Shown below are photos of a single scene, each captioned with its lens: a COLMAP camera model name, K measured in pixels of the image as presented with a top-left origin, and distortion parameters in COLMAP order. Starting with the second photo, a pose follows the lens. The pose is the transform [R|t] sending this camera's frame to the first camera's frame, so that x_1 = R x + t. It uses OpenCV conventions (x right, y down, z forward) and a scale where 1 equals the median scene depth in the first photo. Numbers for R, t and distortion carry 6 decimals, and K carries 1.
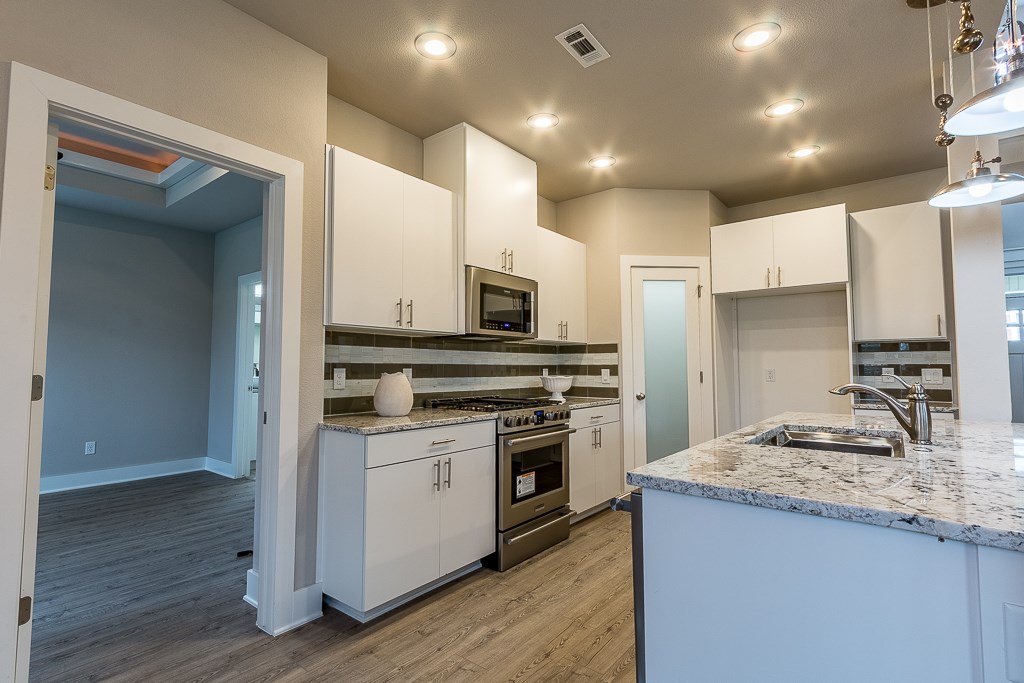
lens RADIAL K [[473.6, 0, 502.0], [0, 473.6, 343.8], [0, 0, 1]] dist [-0.000550, -0.002581]
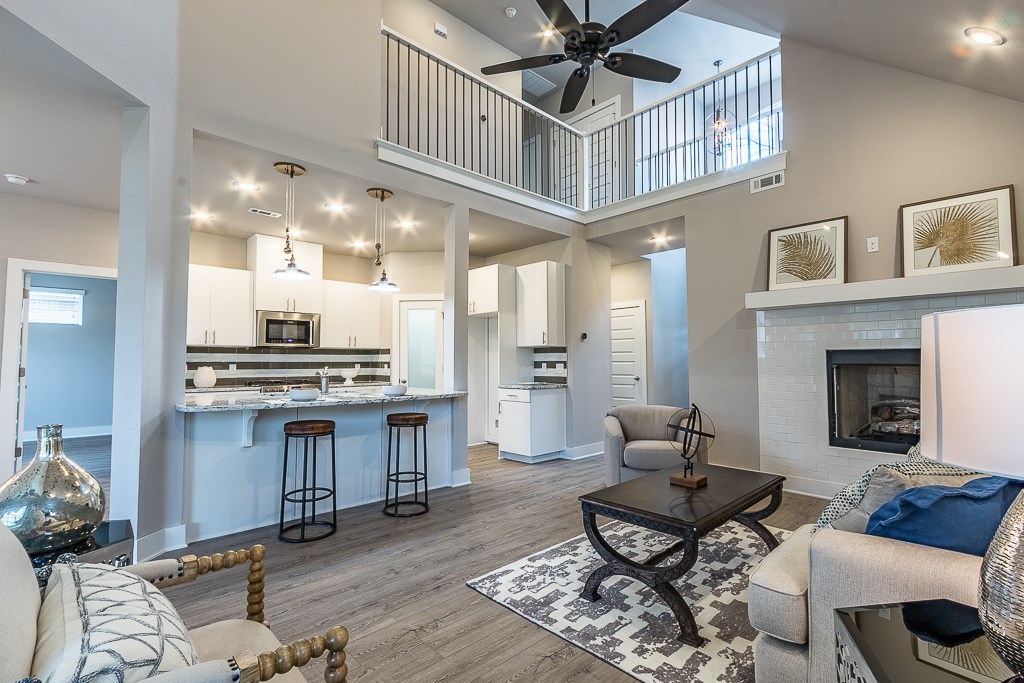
lens RADIAL K [[473.6, 0, 509.6], [0, 473.6, 342.0], [0, 0, 1]] dist [-0.000550, -0.002581]
pose [[0.994149, -0.006732, -0.107806, 1.079331], [0.007755, 0.999929, 0.009069, -0.044279], [0.107737, -0.009852, 0.994131, -0.734709]]
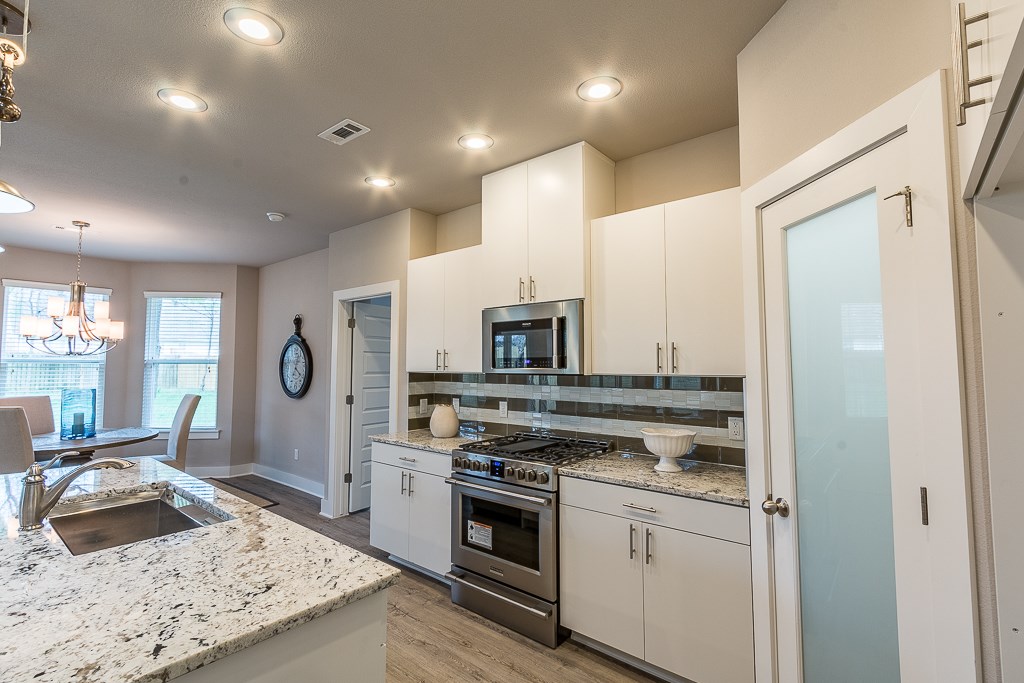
lens RADIAL K [[473.6, 0, 509.7], [0, 473.6, 344.0], [0, 0, 1]] dist [-0.000550, -0.002581]
pose [[-0.003261, -0.047514, -0.998865, 0.940332], [0.046537, 0.997781, -0.047614, -0.031152], [0.998911, -0.046639, -0.001042, 1.005003]]
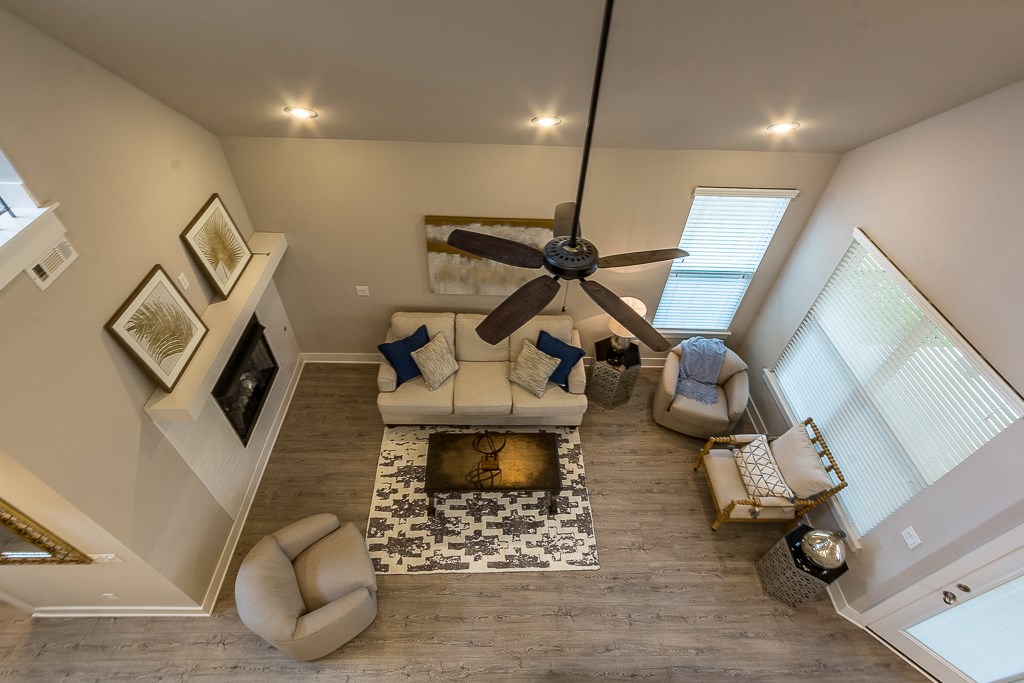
lens RADIAL K [[473.6, 0, 502.9], [0, 473.6, 339.9], [0, 0, 1]] dist [-0.000550, -0.002581]
pose [[-0.655272, -0.546615, 0.521374, 0.753058], [-0.069466, 0.730882, 0.678960, -0.988390], [-0.752192, 0.408685, -0.516897, 0.678743]]
